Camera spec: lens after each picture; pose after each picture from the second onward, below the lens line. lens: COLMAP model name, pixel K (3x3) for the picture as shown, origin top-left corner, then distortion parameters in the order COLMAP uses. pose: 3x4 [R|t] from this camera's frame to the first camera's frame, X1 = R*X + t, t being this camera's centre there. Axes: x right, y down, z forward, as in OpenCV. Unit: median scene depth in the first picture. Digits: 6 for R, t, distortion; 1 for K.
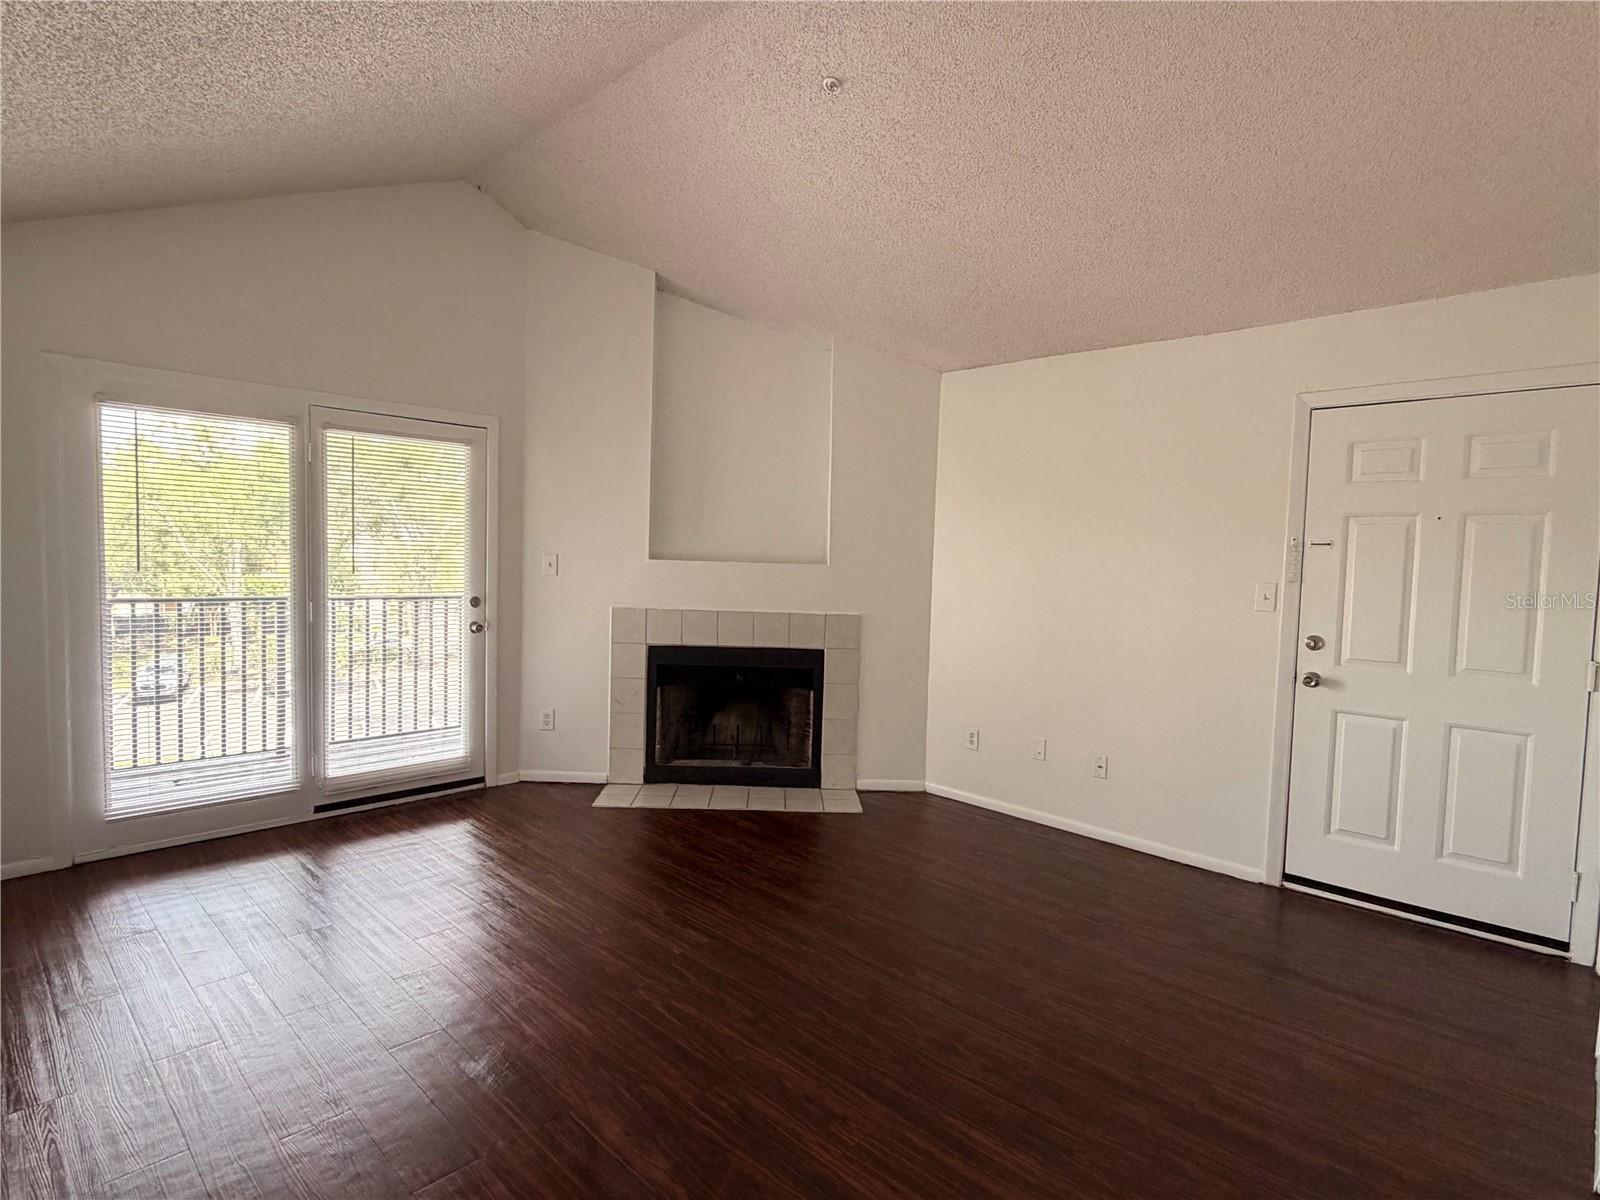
lens RADIAL K [[835.9, 0, 796.3], [0, 835.9, 599.3], [0, 0, 1]] dist [0.005547, -0.000035]
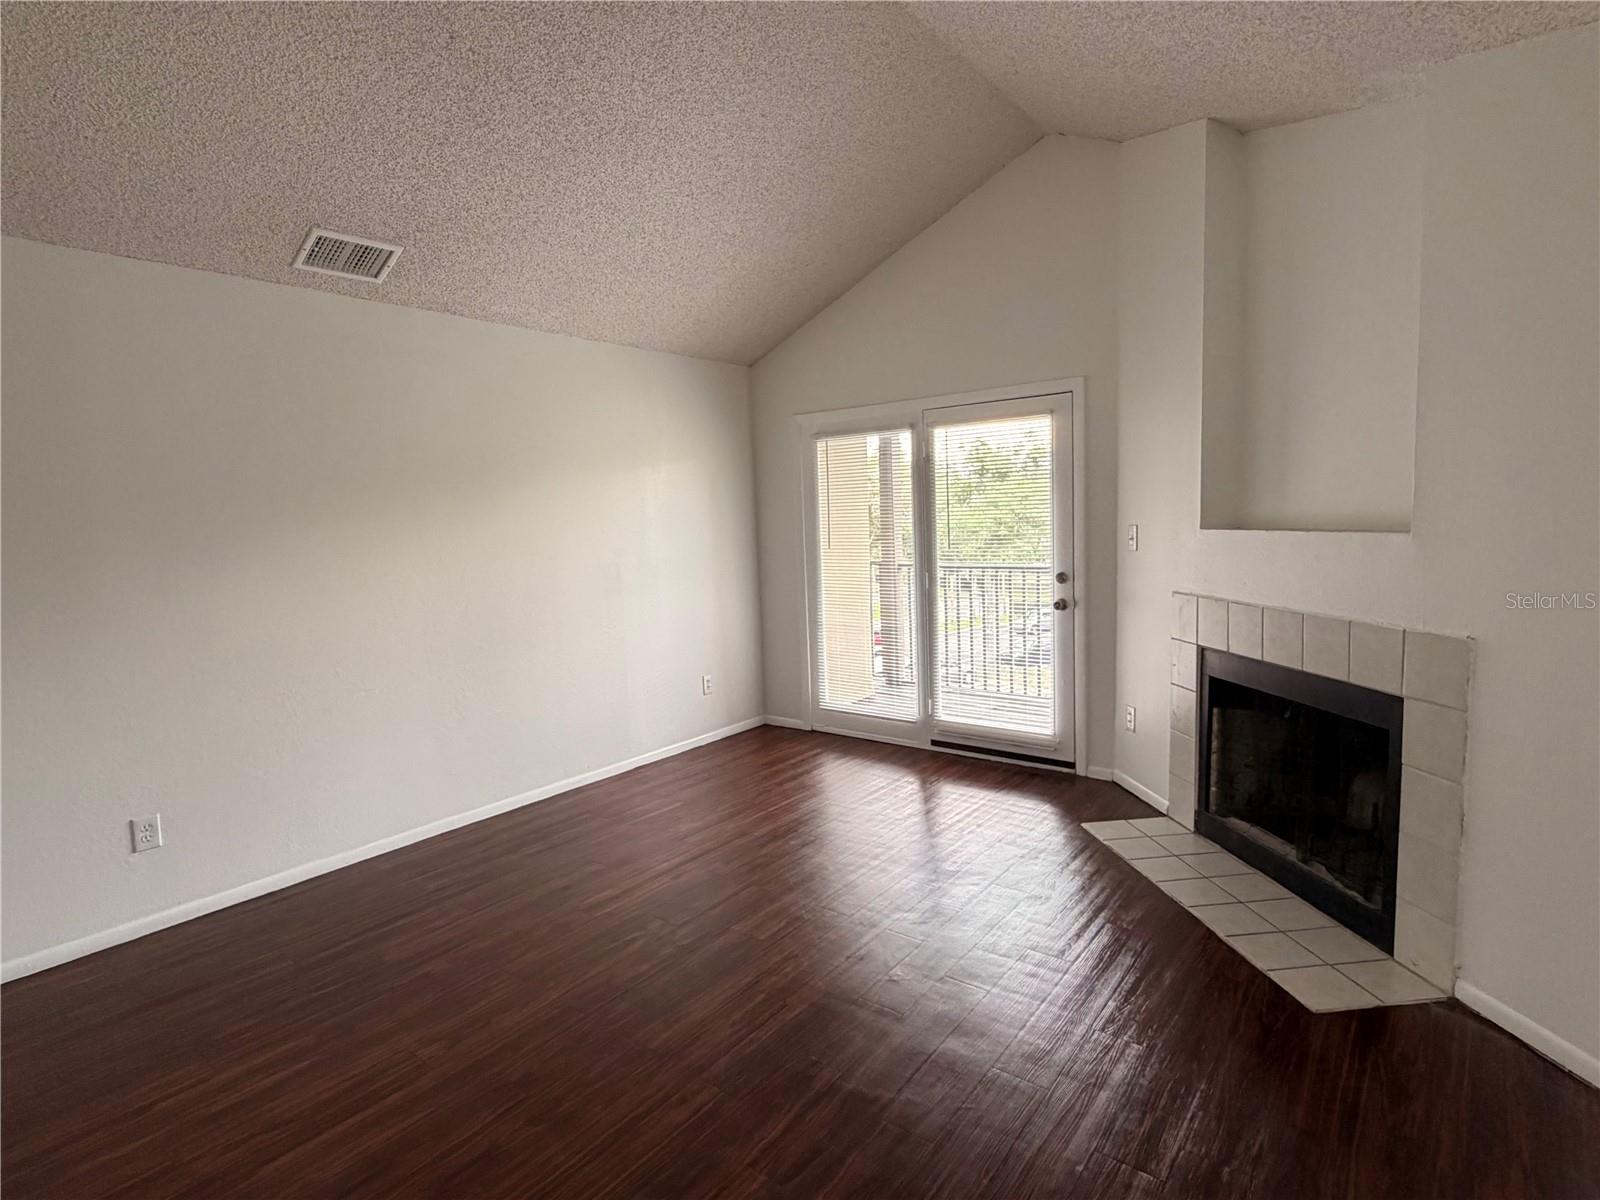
lens RADIAL K [[835.9, 0, 786.8], [0, 835.9, 595.8], [0, 0, 1]] dist [0.005547, -0.000035]
pose [[0.094281, 0.060426, -0.993710, 0.538252], [-0.021319, 0.998050, 0.058667, -0.025909], [0.995317, 0.015654, 0.095386, 0.595937]]
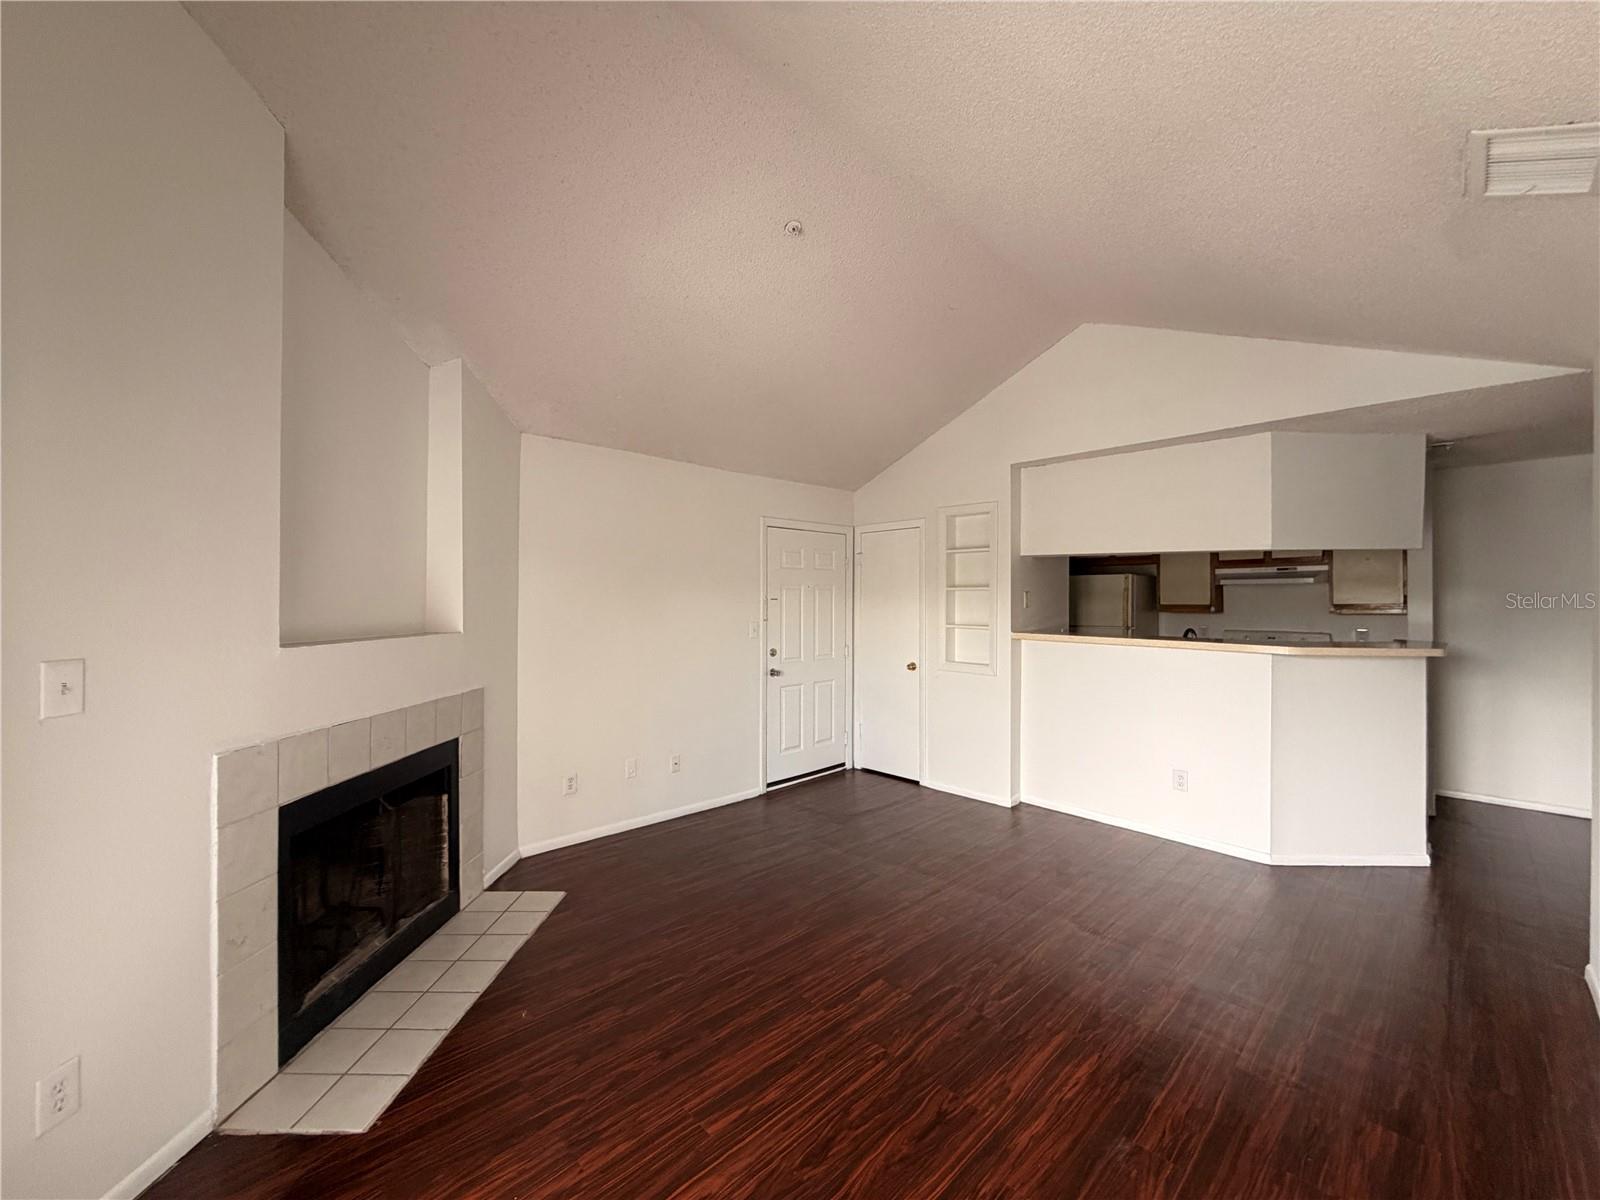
lens RADIAL K [[643.2, 0, 793.1], [0, 643.2, 594.7], [0, 0, 1]] dist [0.005164, -0.000054]
pose [[0.040474, -0.020458, 0.998971, -0.603806], [0.053619, 0.998394, 0.018274, -0.075378], [-0.997741, 0.052824, 0.041506, 0.675224]]
